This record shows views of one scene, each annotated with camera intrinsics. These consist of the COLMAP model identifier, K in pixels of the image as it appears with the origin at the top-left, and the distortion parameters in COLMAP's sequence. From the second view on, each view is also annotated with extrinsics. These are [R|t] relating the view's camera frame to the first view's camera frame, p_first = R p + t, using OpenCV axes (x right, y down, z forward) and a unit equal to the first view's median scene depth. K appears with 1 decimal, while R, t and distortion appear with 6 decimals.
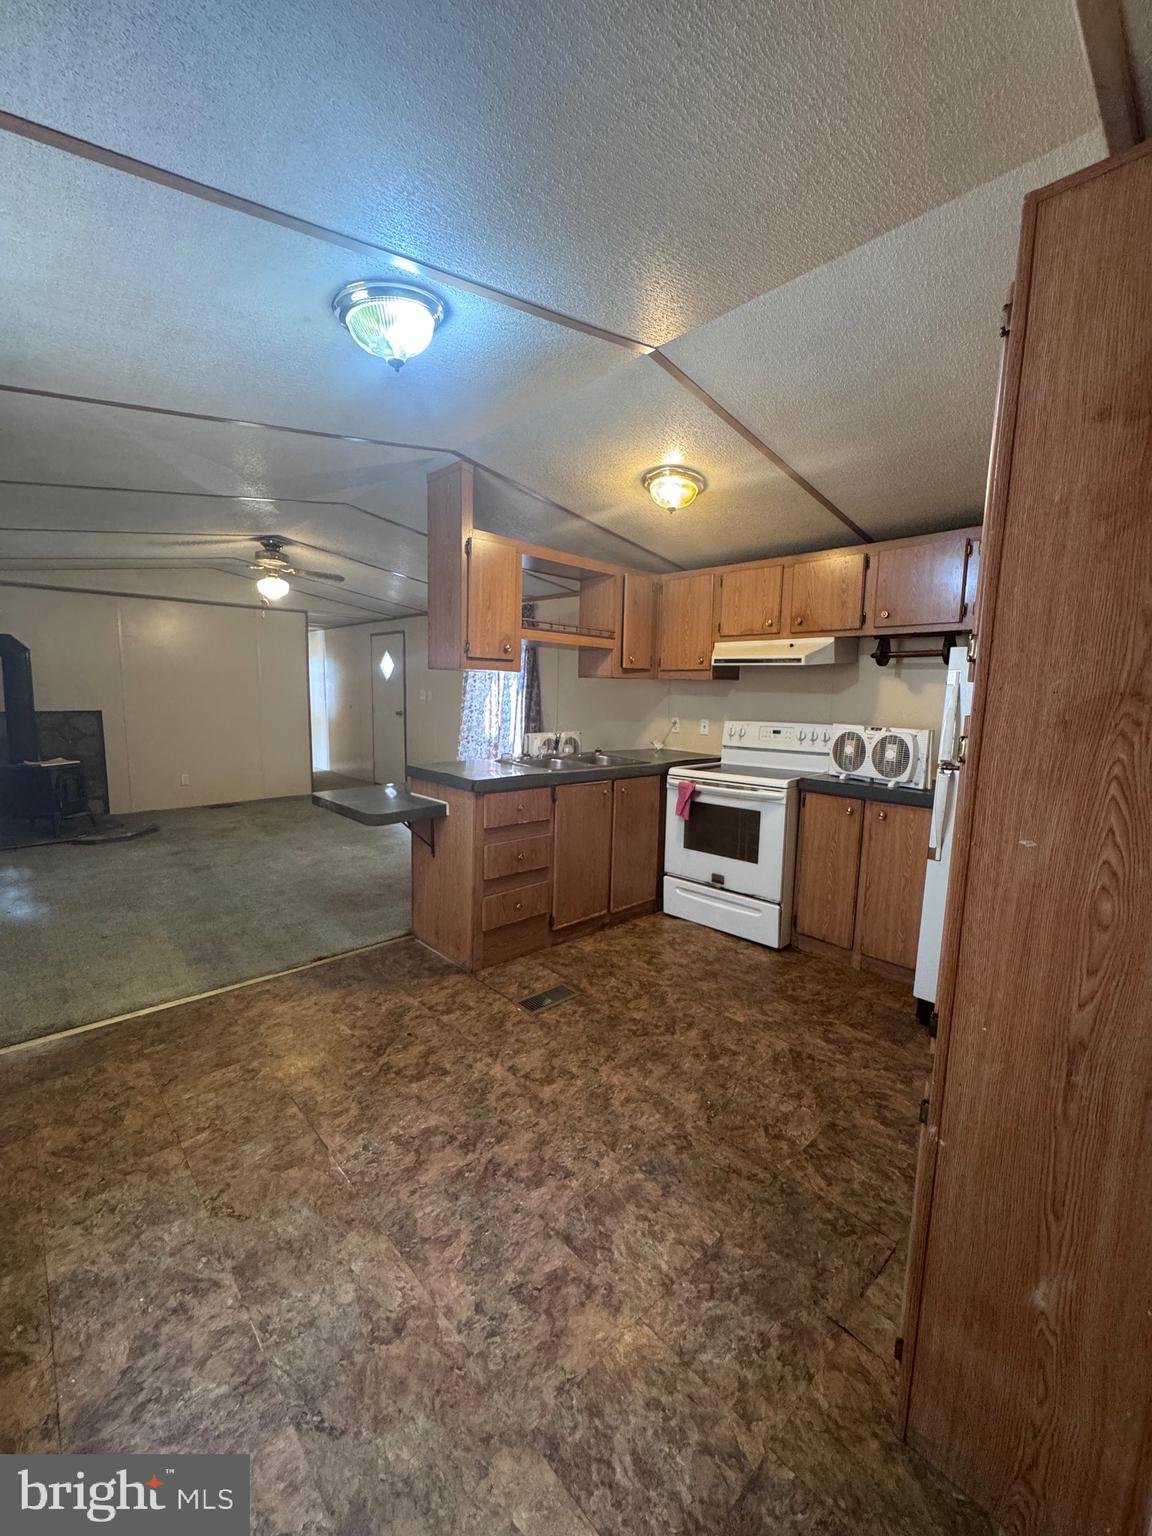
lens RADIAL K [[613.2, 0, 576.0], [0, 613.2, 768.0], [0, 0, 1]] dist [-0.001658, -0.000637]
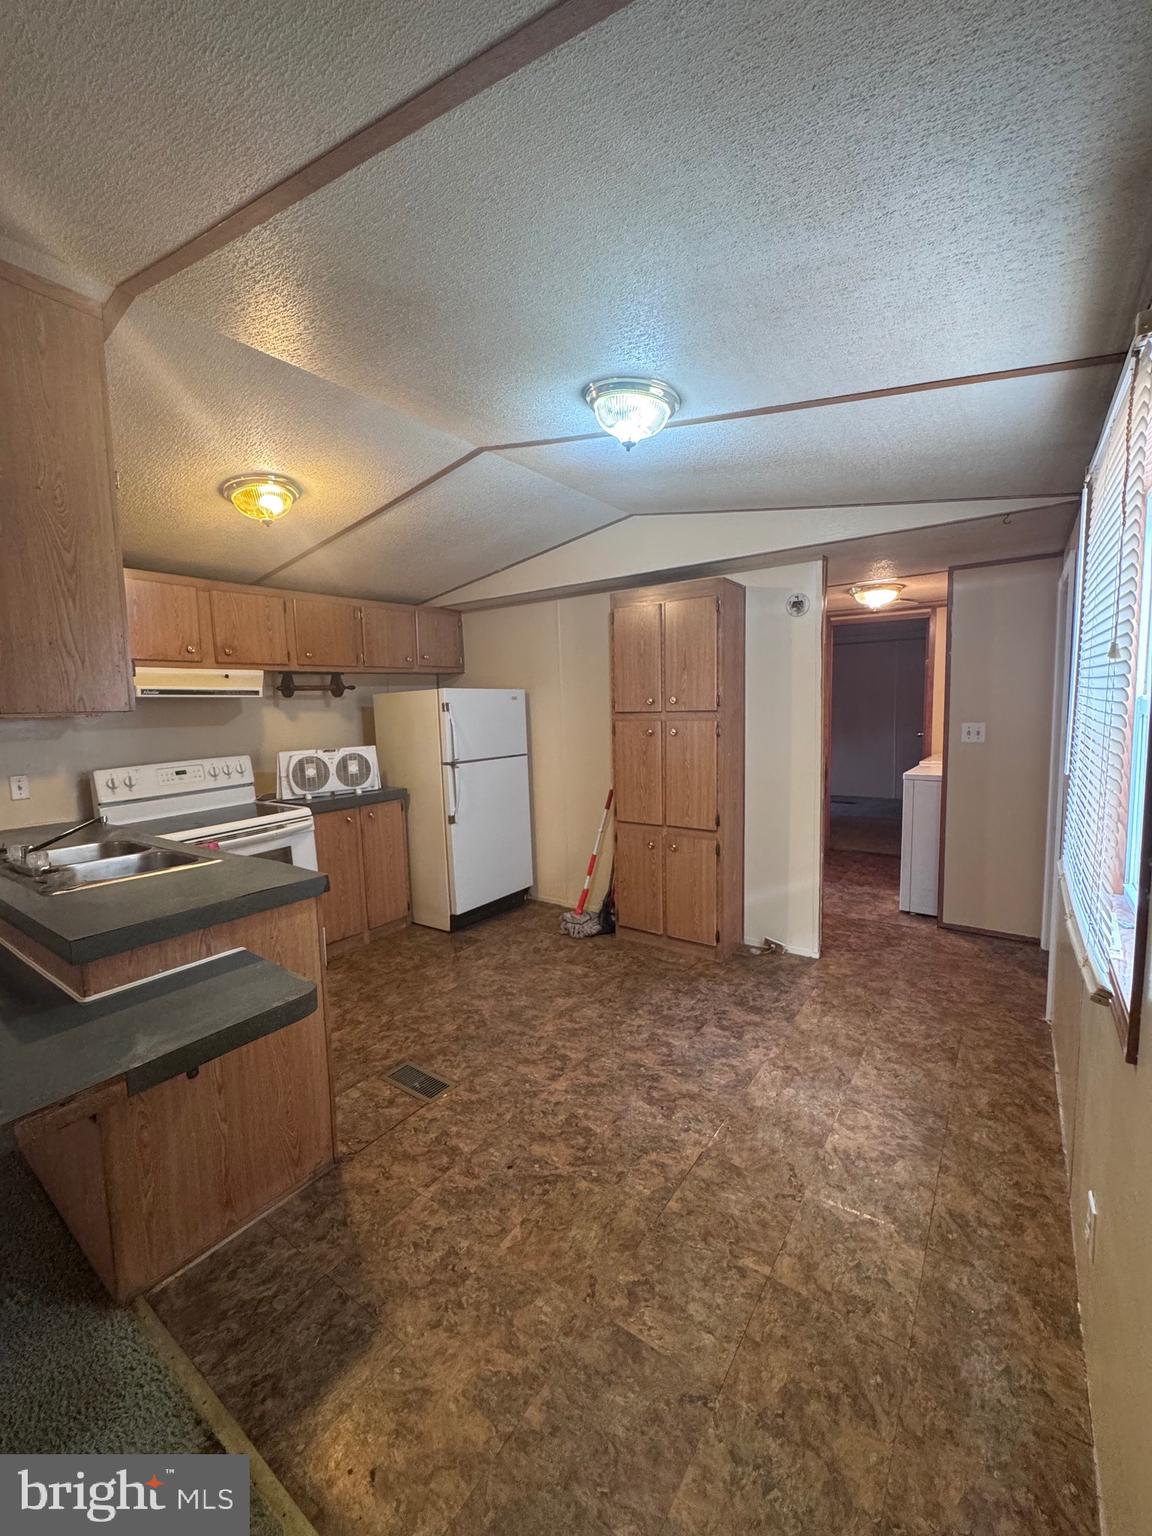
lens RADIAL K [[615.1, 0, 576.0], [0, 615.1, 768.0], [0, 0, 1]] dist [-0.004357, -0.000693]
pose [[-0.198052, -0.118764, 0.972970, -0.929187], [0.145709, 0.978037, 0.149042, -0.166810], [-0.969301, 0.171289, -0.176397, 0.895913]]
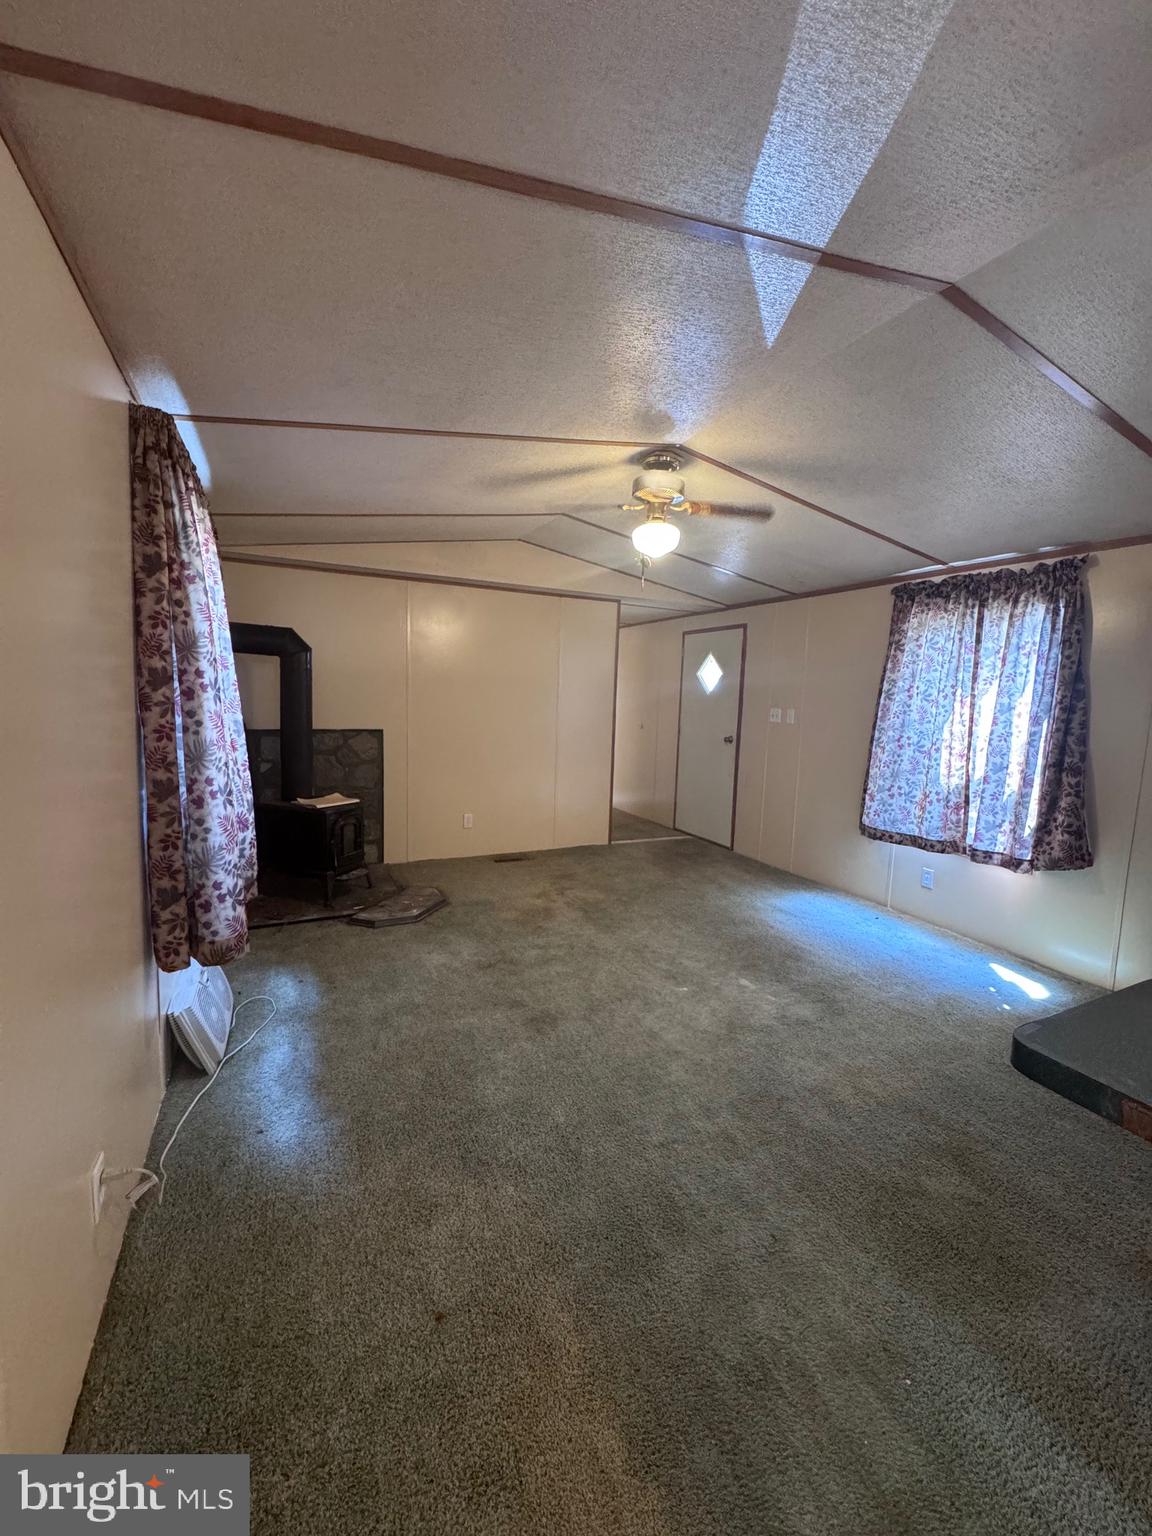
lens RADIAL K [[613.2, 0, 576.0], [0, 613.2, 768.0], [0, 0, 1]] dist [-0.001658, -0.000637]
pose [[0.953397, 0.046090, -0.298177, -0.711927], [-0.051987, 0.998577, -0.011873, -0.112365], [0.297206, 0.026821, 0.954437, 0.769828]]
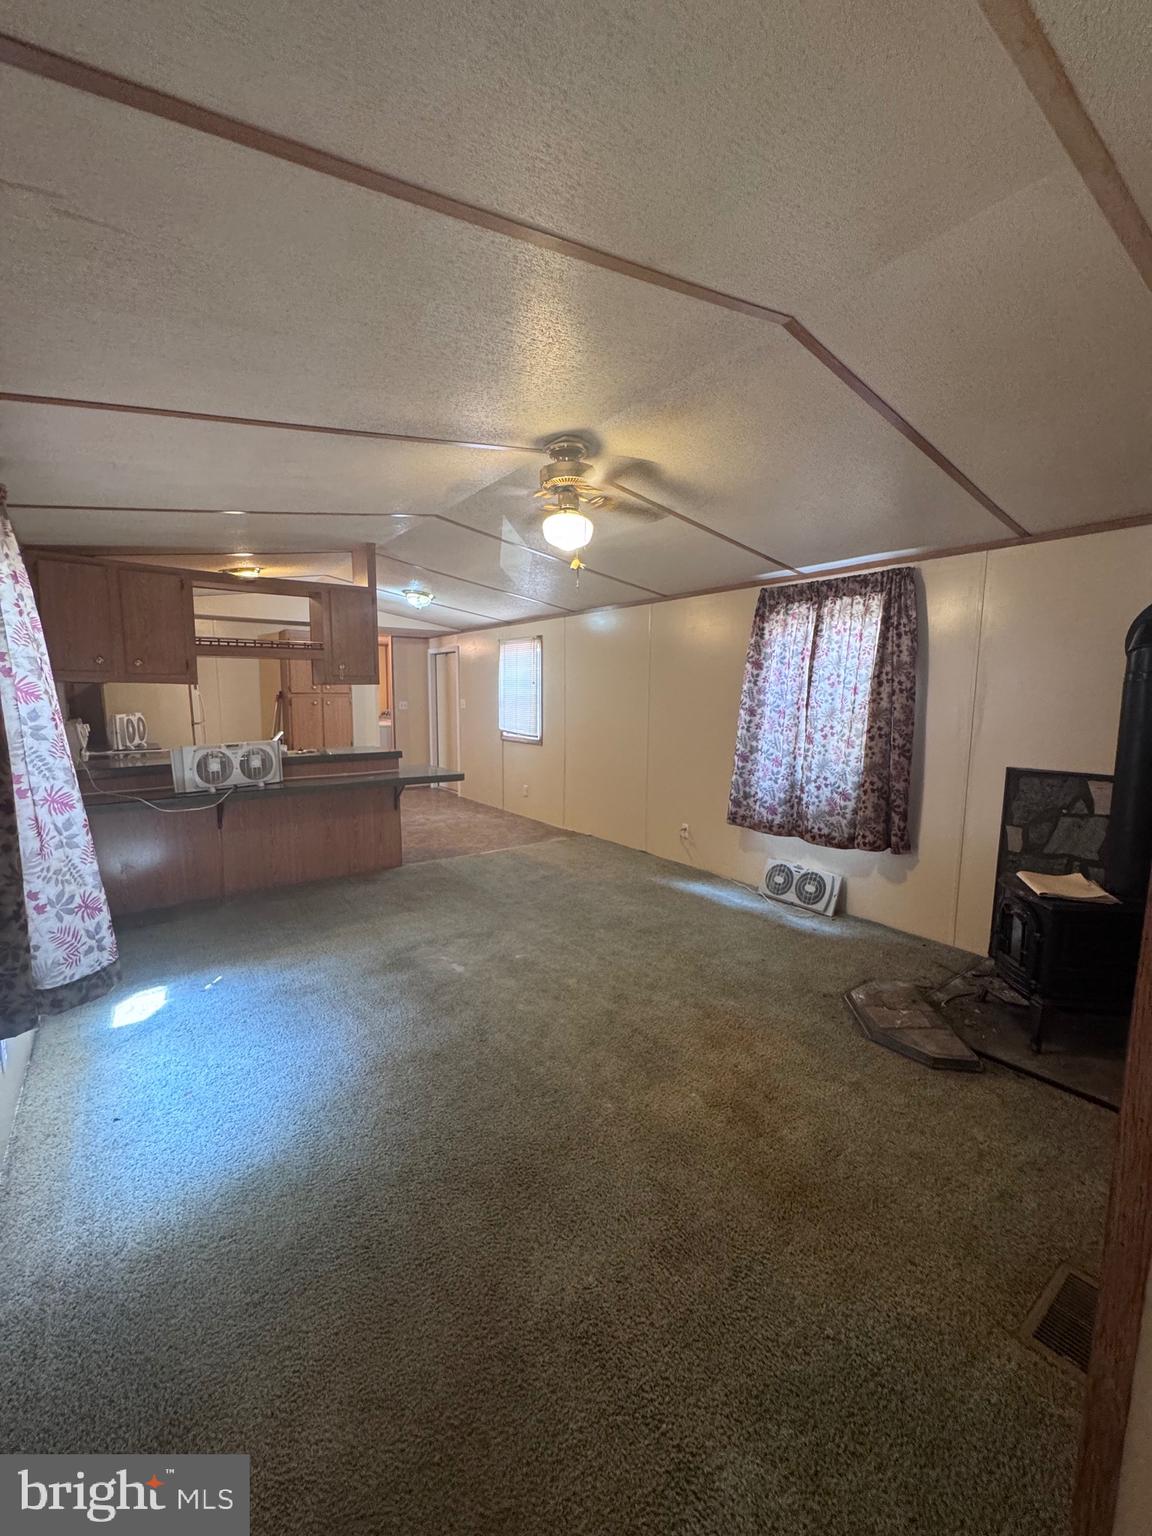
lens RADIAL K [[613.2, 0, 576.0], [0, 613.2, 768.0], [0, 0, 1]] dist [-0.001658, -0.000637]
pose [[-0.992926, -0.043536, 0.110461, -1.074417], [-0.015481, 0.969877, 0.243103, -0.419201], [-0.117717, 0.239673, -0.963690, 2.988179]]
